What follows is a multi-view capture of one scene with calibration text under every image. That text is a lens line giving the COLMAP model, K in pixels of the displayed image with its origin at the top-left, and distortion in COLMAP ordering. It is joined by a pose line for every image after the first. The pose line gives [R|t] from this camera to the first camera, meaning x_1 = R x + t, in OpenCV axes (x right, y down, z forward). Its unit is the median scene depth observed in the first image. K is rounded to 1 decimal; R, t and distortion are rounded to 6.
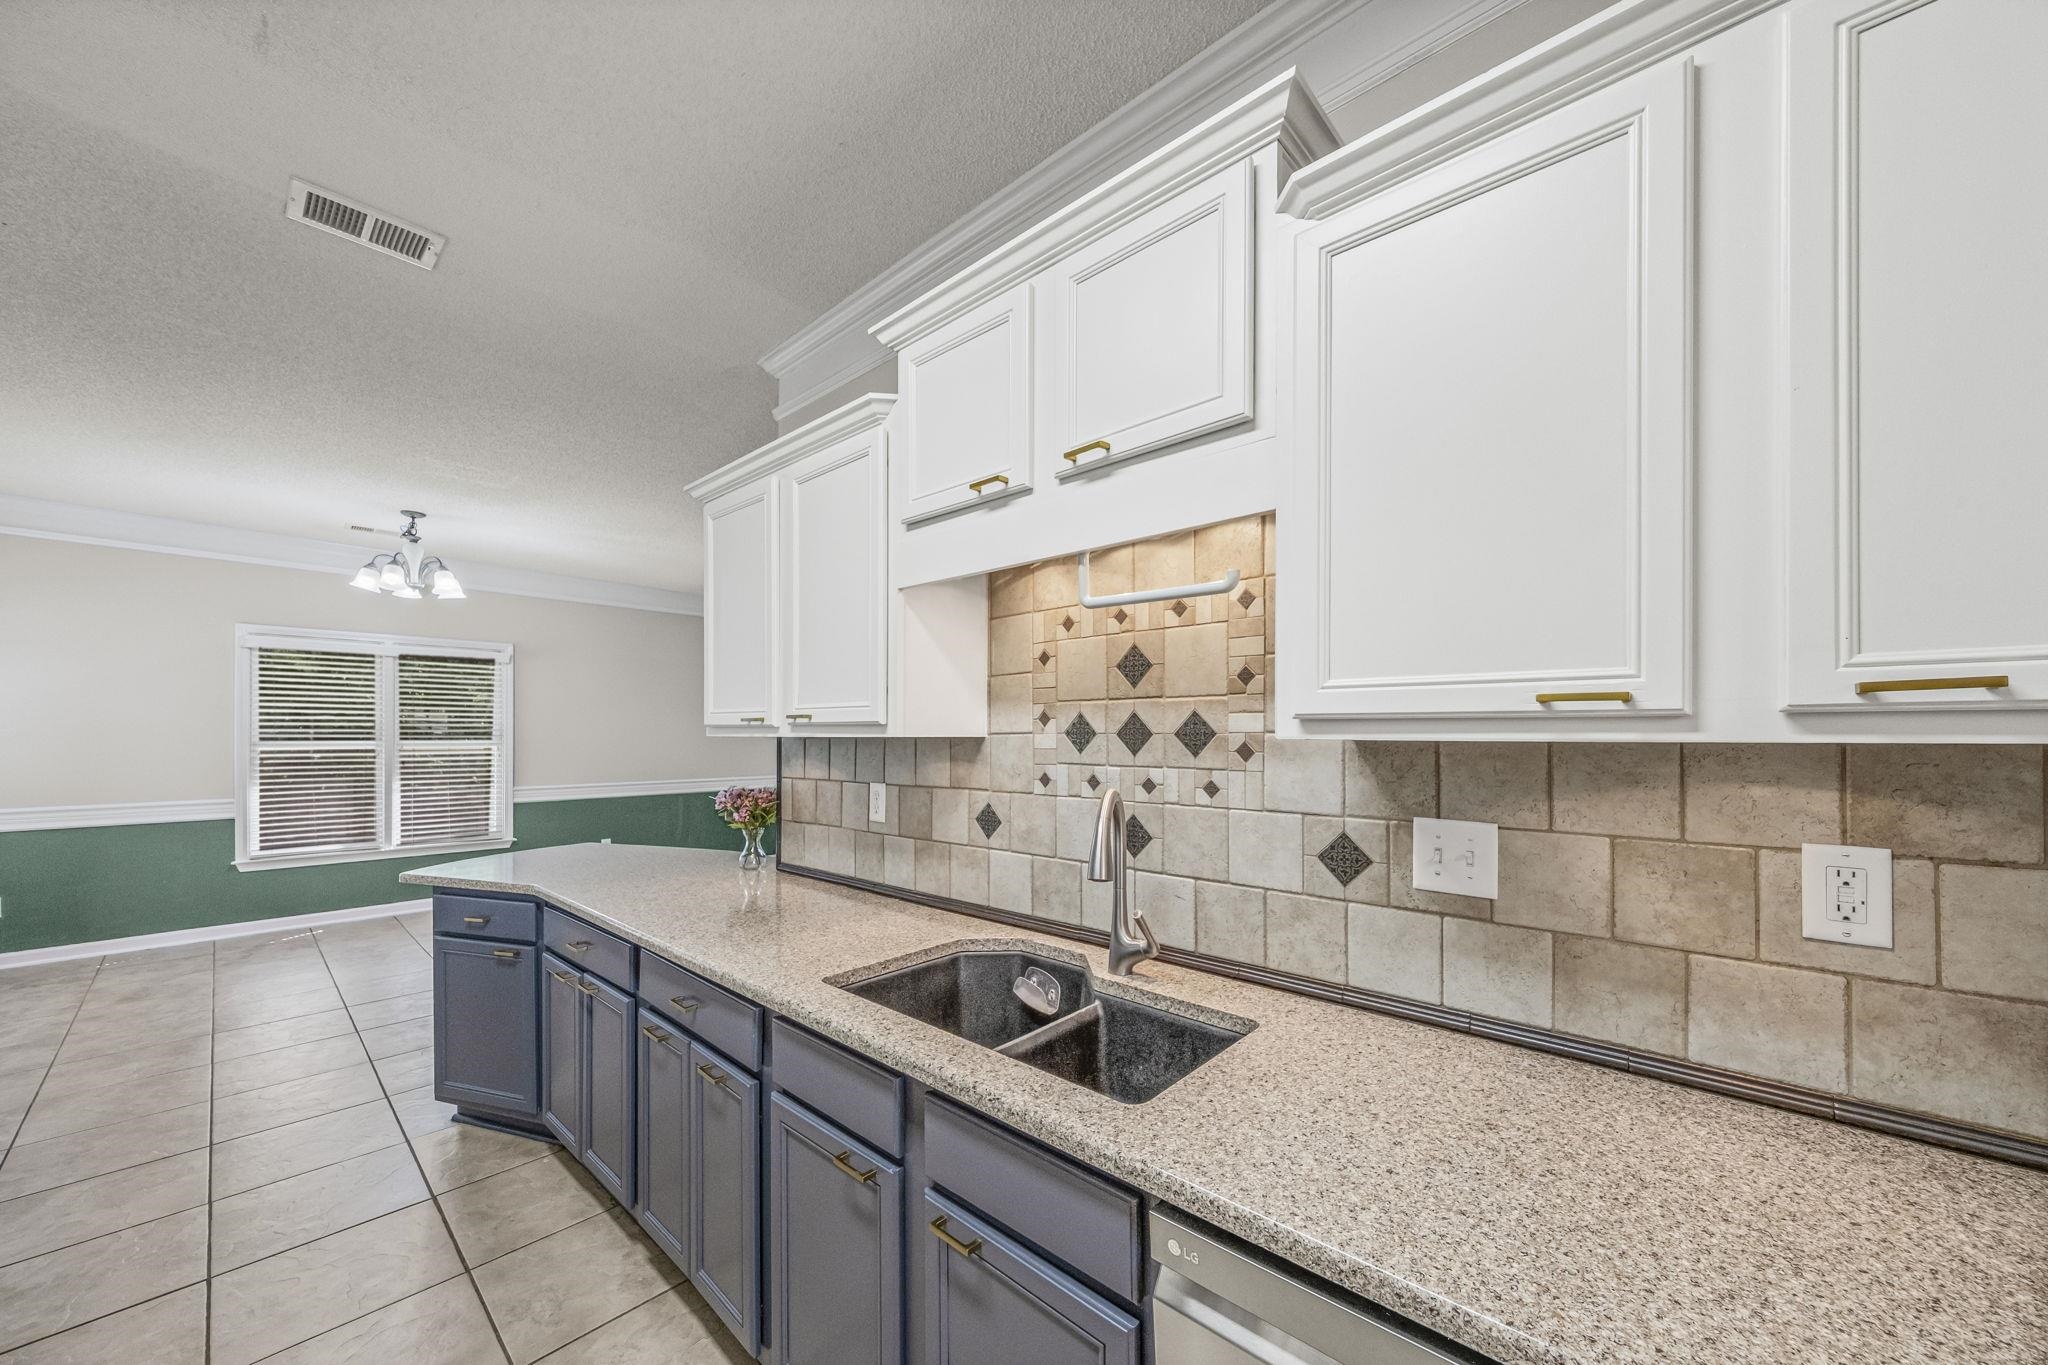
lens RADIAL K [[723.2, 0, 1013.8], [0, 723.2, 726.8], [0, 0, 1]] dist [0.008035, -0.002704]
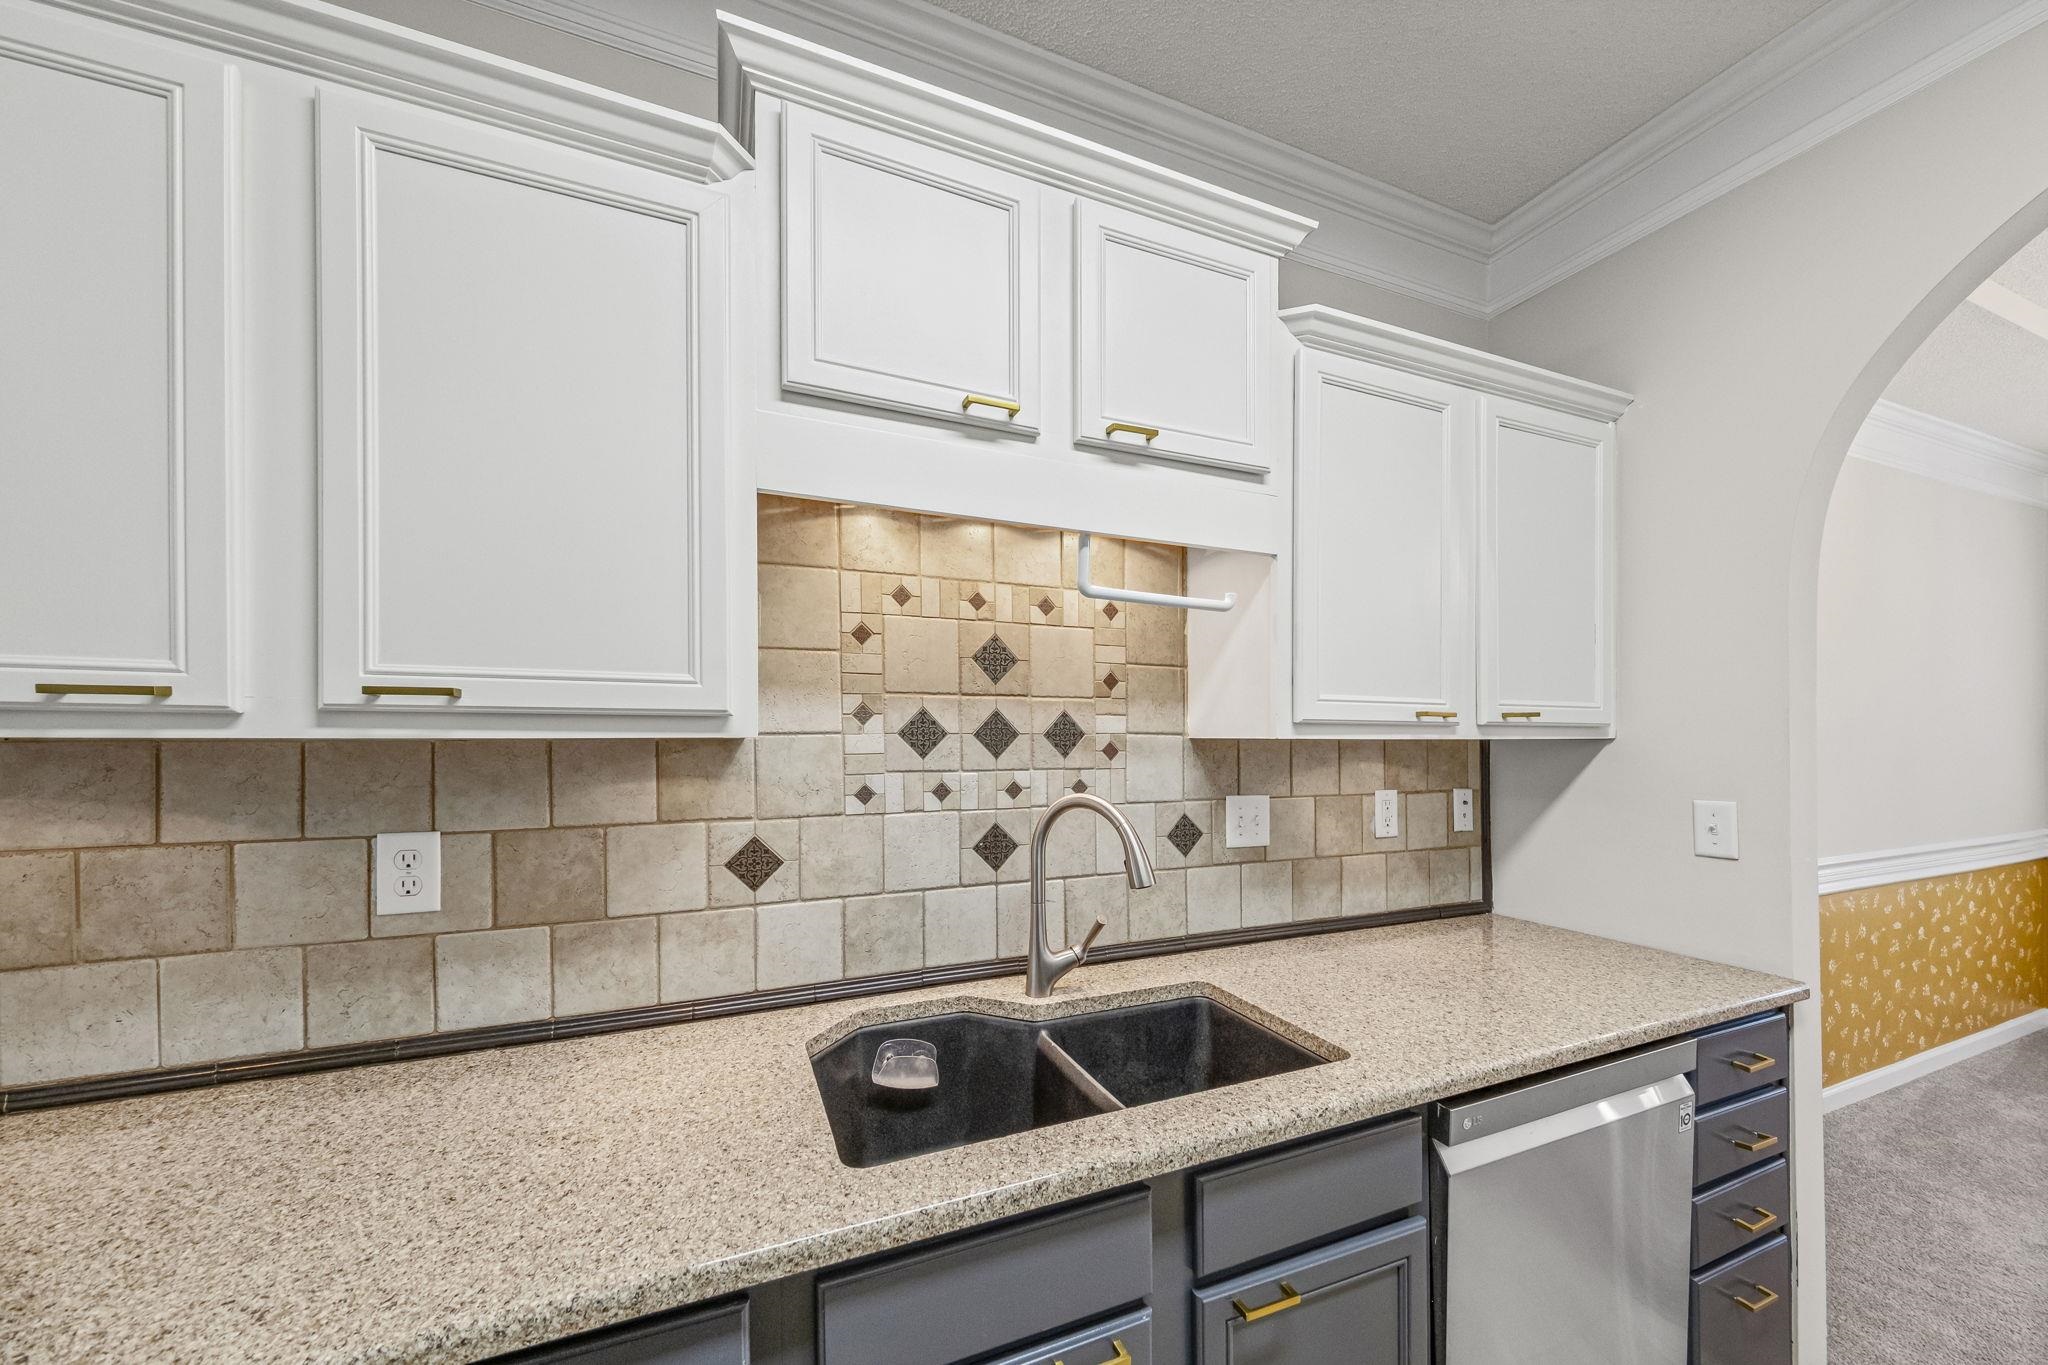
lens RADIAL K [[723.2, 0, 1074.7], [0, 723.2, 733.9], [0, 0, 1]] dist [0.008035, -0.002704]
pose [[0.419367, 0.005133, 0.907802, -0.636255], [-0.009638, 0.999953, -0.001202, 0.009705], [-0.907765, -0.008245, 0.419397, 0.549292]]
